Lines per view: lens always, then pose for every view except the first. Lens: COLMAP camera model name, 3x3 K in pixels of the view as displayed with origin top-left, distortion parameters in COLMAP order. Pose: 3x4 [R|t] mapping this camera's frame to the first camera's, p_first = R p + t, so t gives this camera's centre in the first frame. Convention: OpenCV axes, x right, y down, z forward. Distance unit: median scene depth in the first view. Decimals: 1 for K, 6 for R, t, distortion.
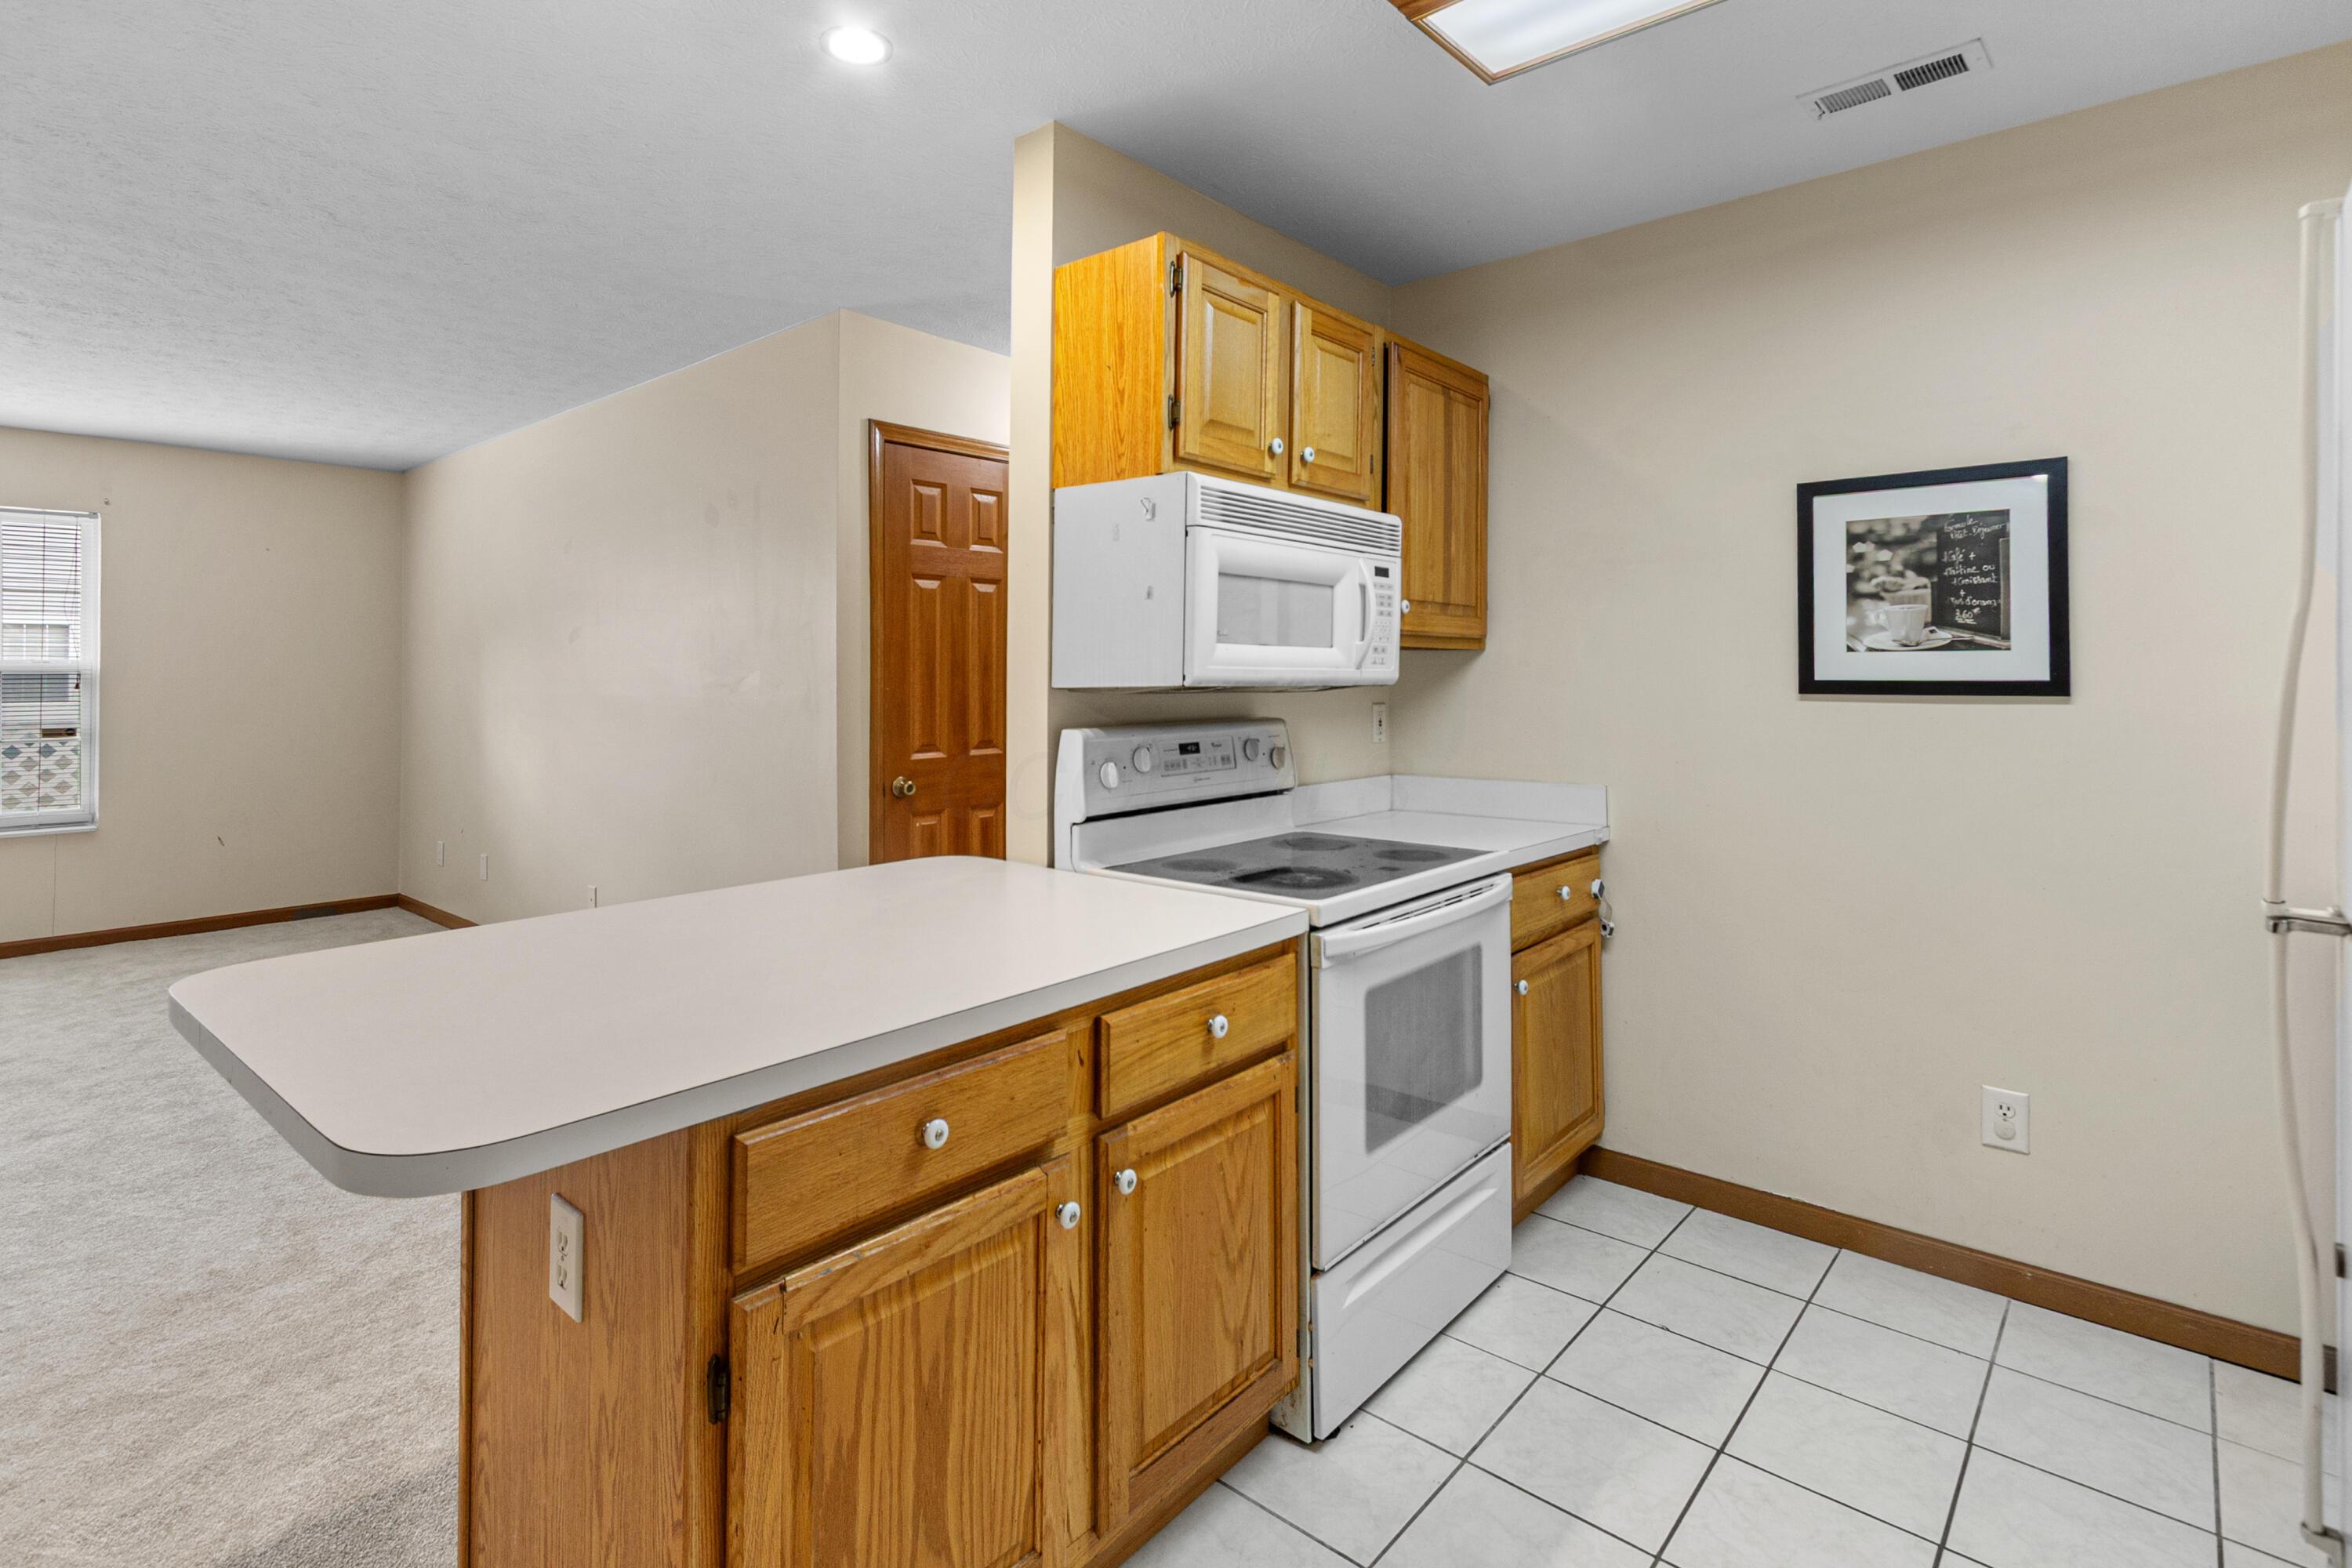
lens RADIAL K [[1154.3, 0, 1124.2], [0, 1154.3, 656.7], [0, 0, 1]] dist [0.011361, 0.000279]
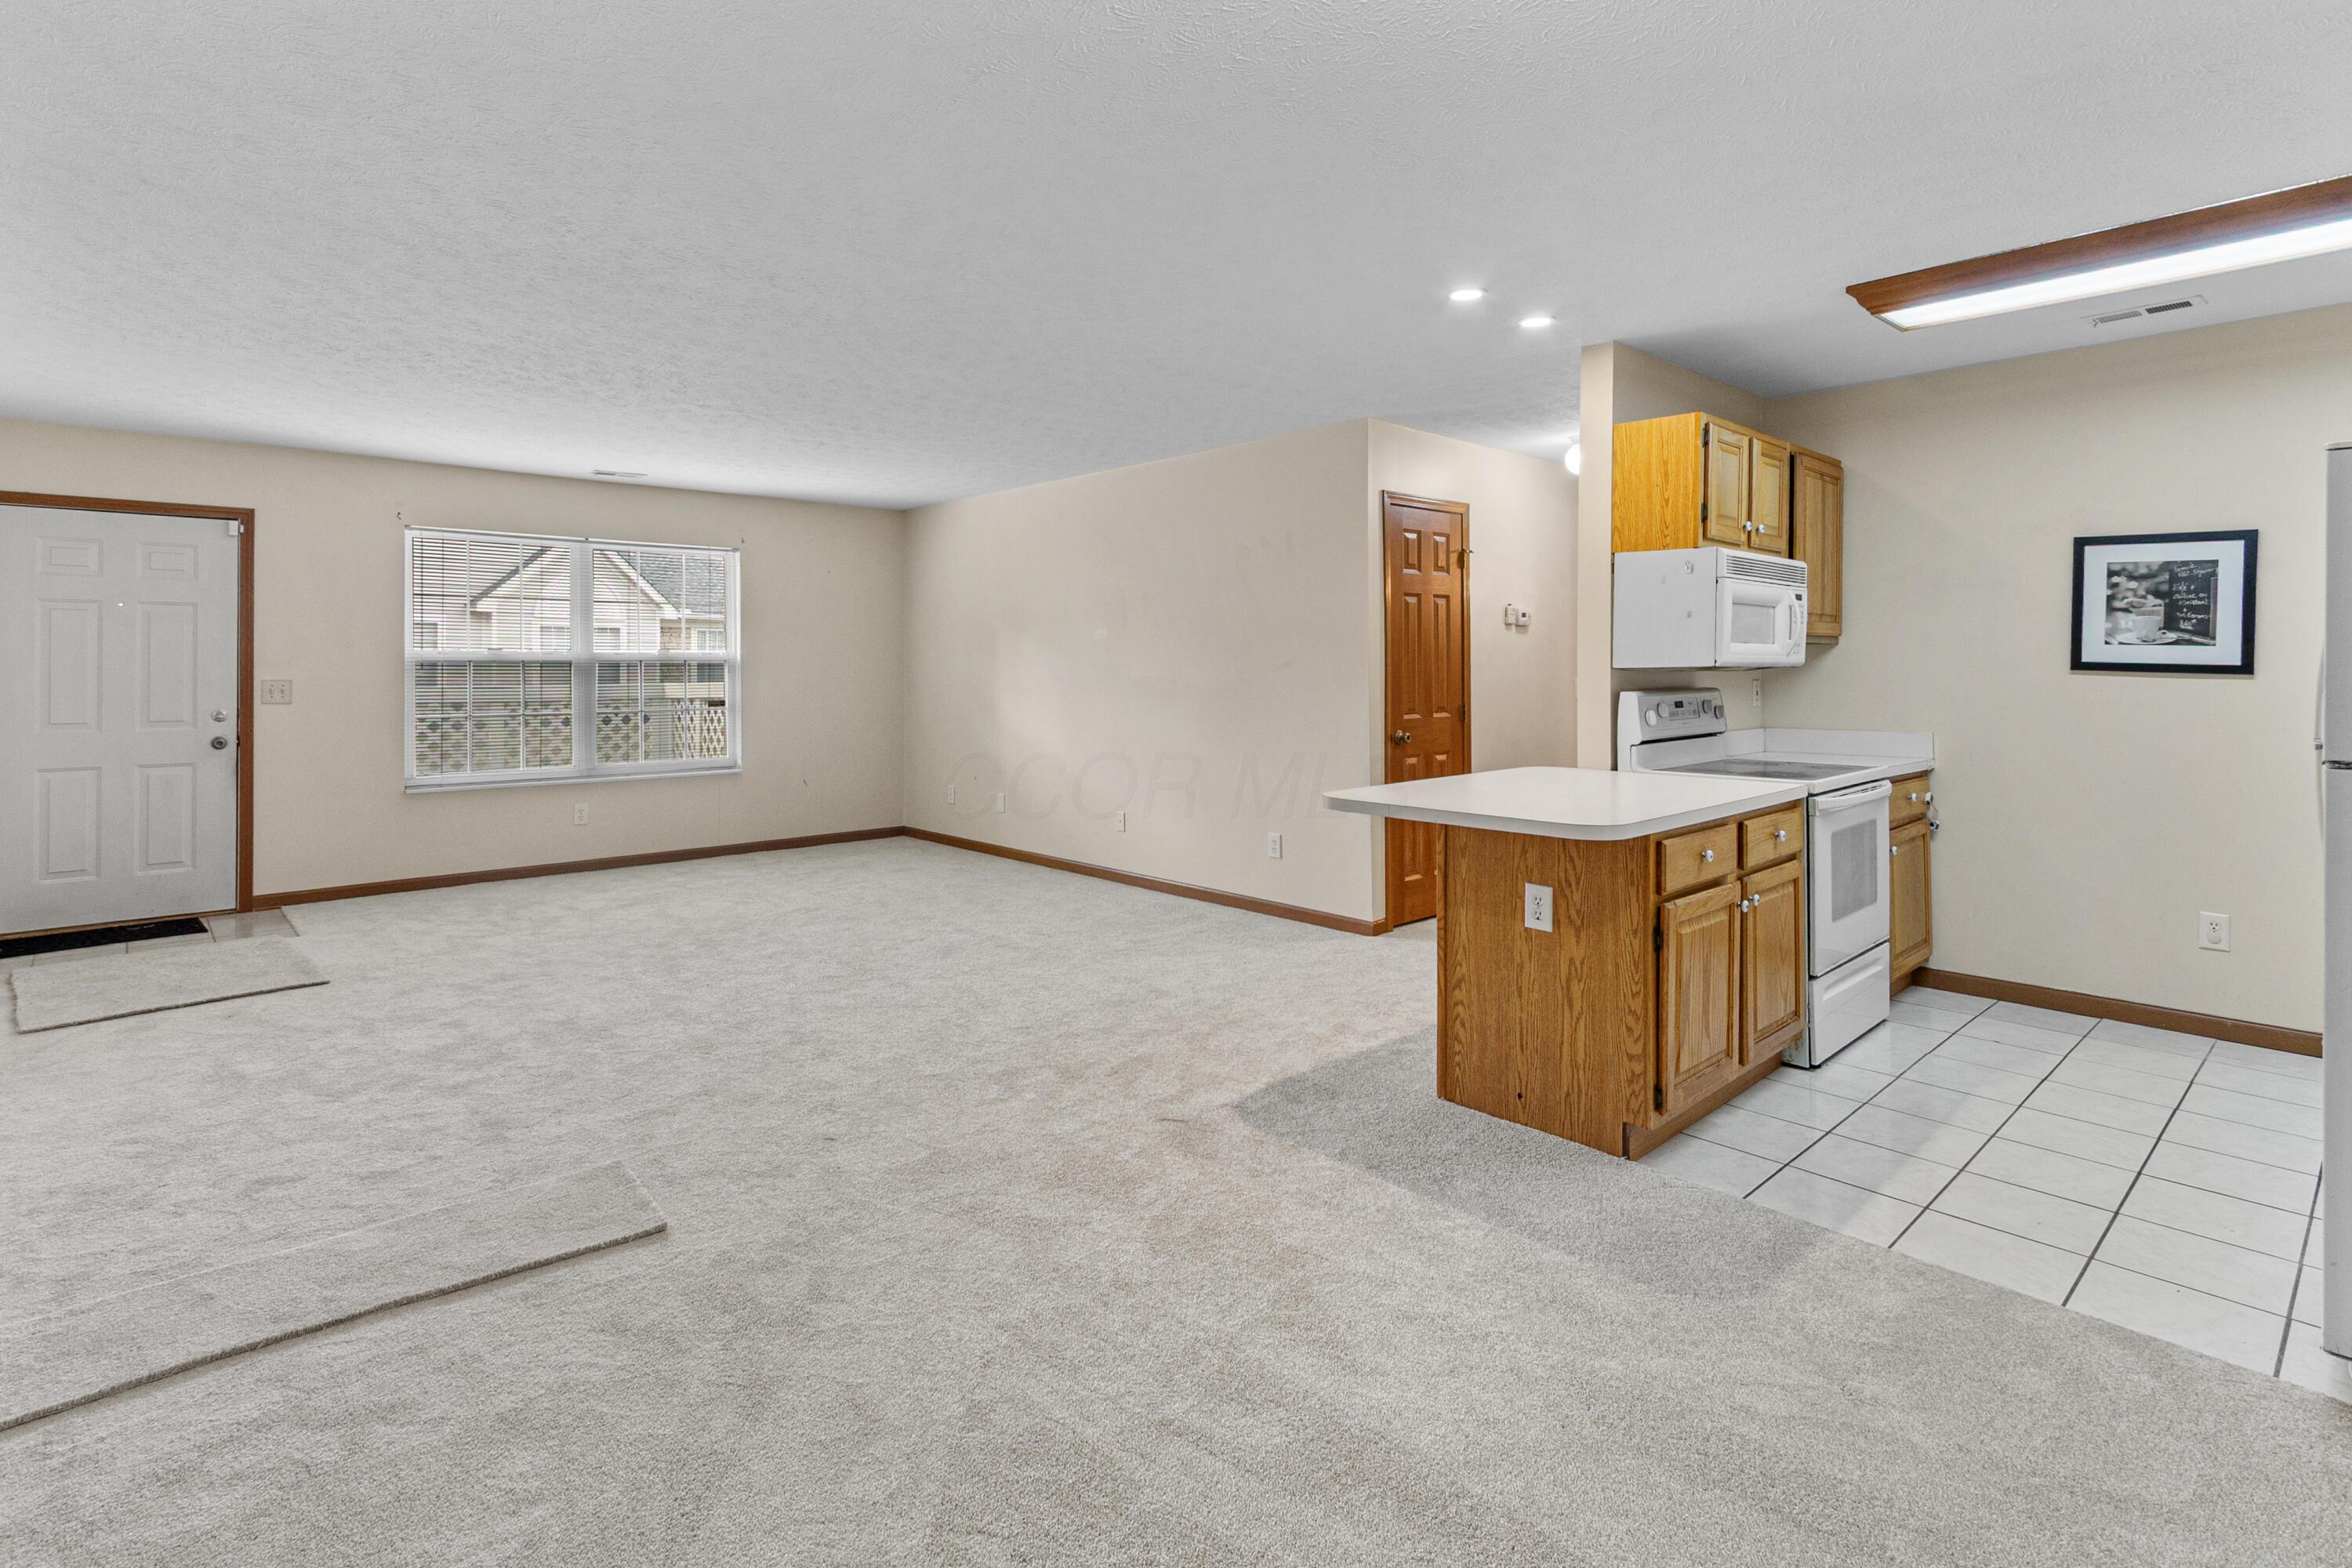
lens RADIAL K [[1120.7, 0, 1162.6], [0, 1120.7, 653.9], [0, 0, 1]] dist [0.023068, -0.015063]
pose [[0.994720, -0.001997, -0.102611, -0.526798], [0.002680, 0.999975, 0.006521, -0.006410], [0.102595, -0.006761, 0.994700, -0.702601]]
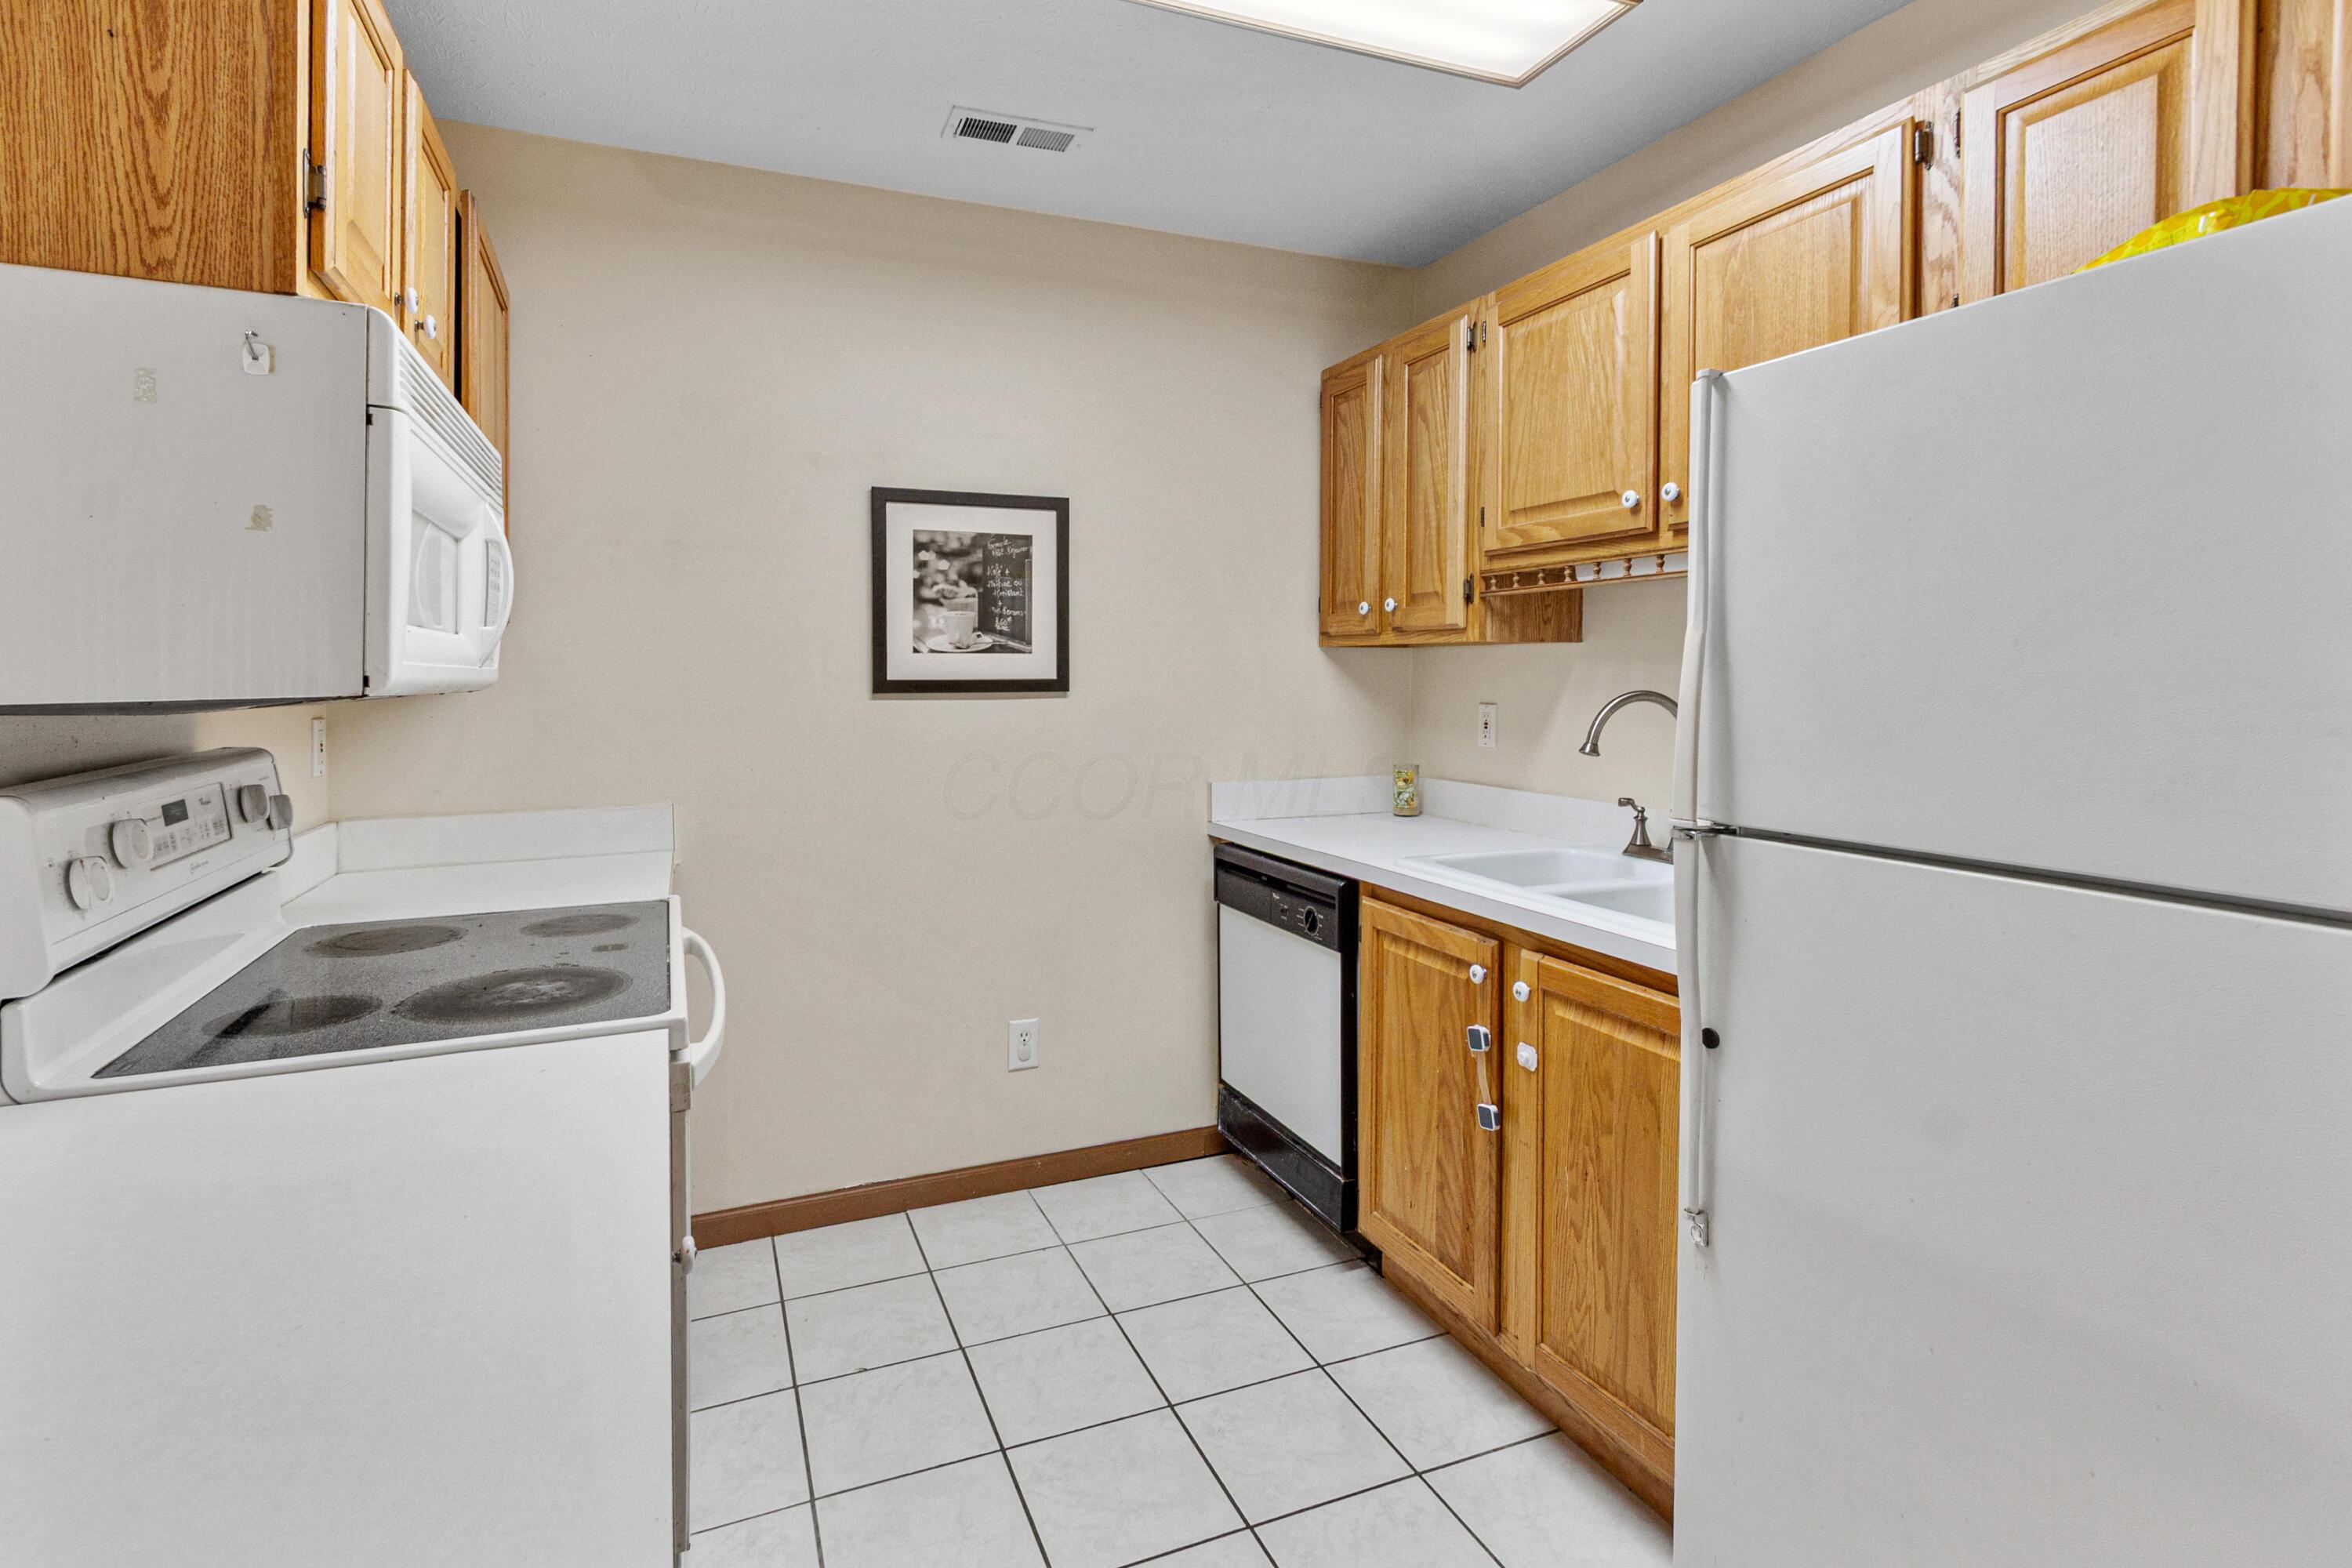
lens RADIAL K [[1149.5, 0, 1170.4], [0, 1149.5, 696.1], [0, 0, 1]] dist [0.002306, -0.001489]
pose [[0.422788, -0.018491, 0.906040, -0.238382], [-0.011239, 0.999608, 0.025644, 0.005750], [-0.906159, -0.021025, 0.422415, 0.355225]]
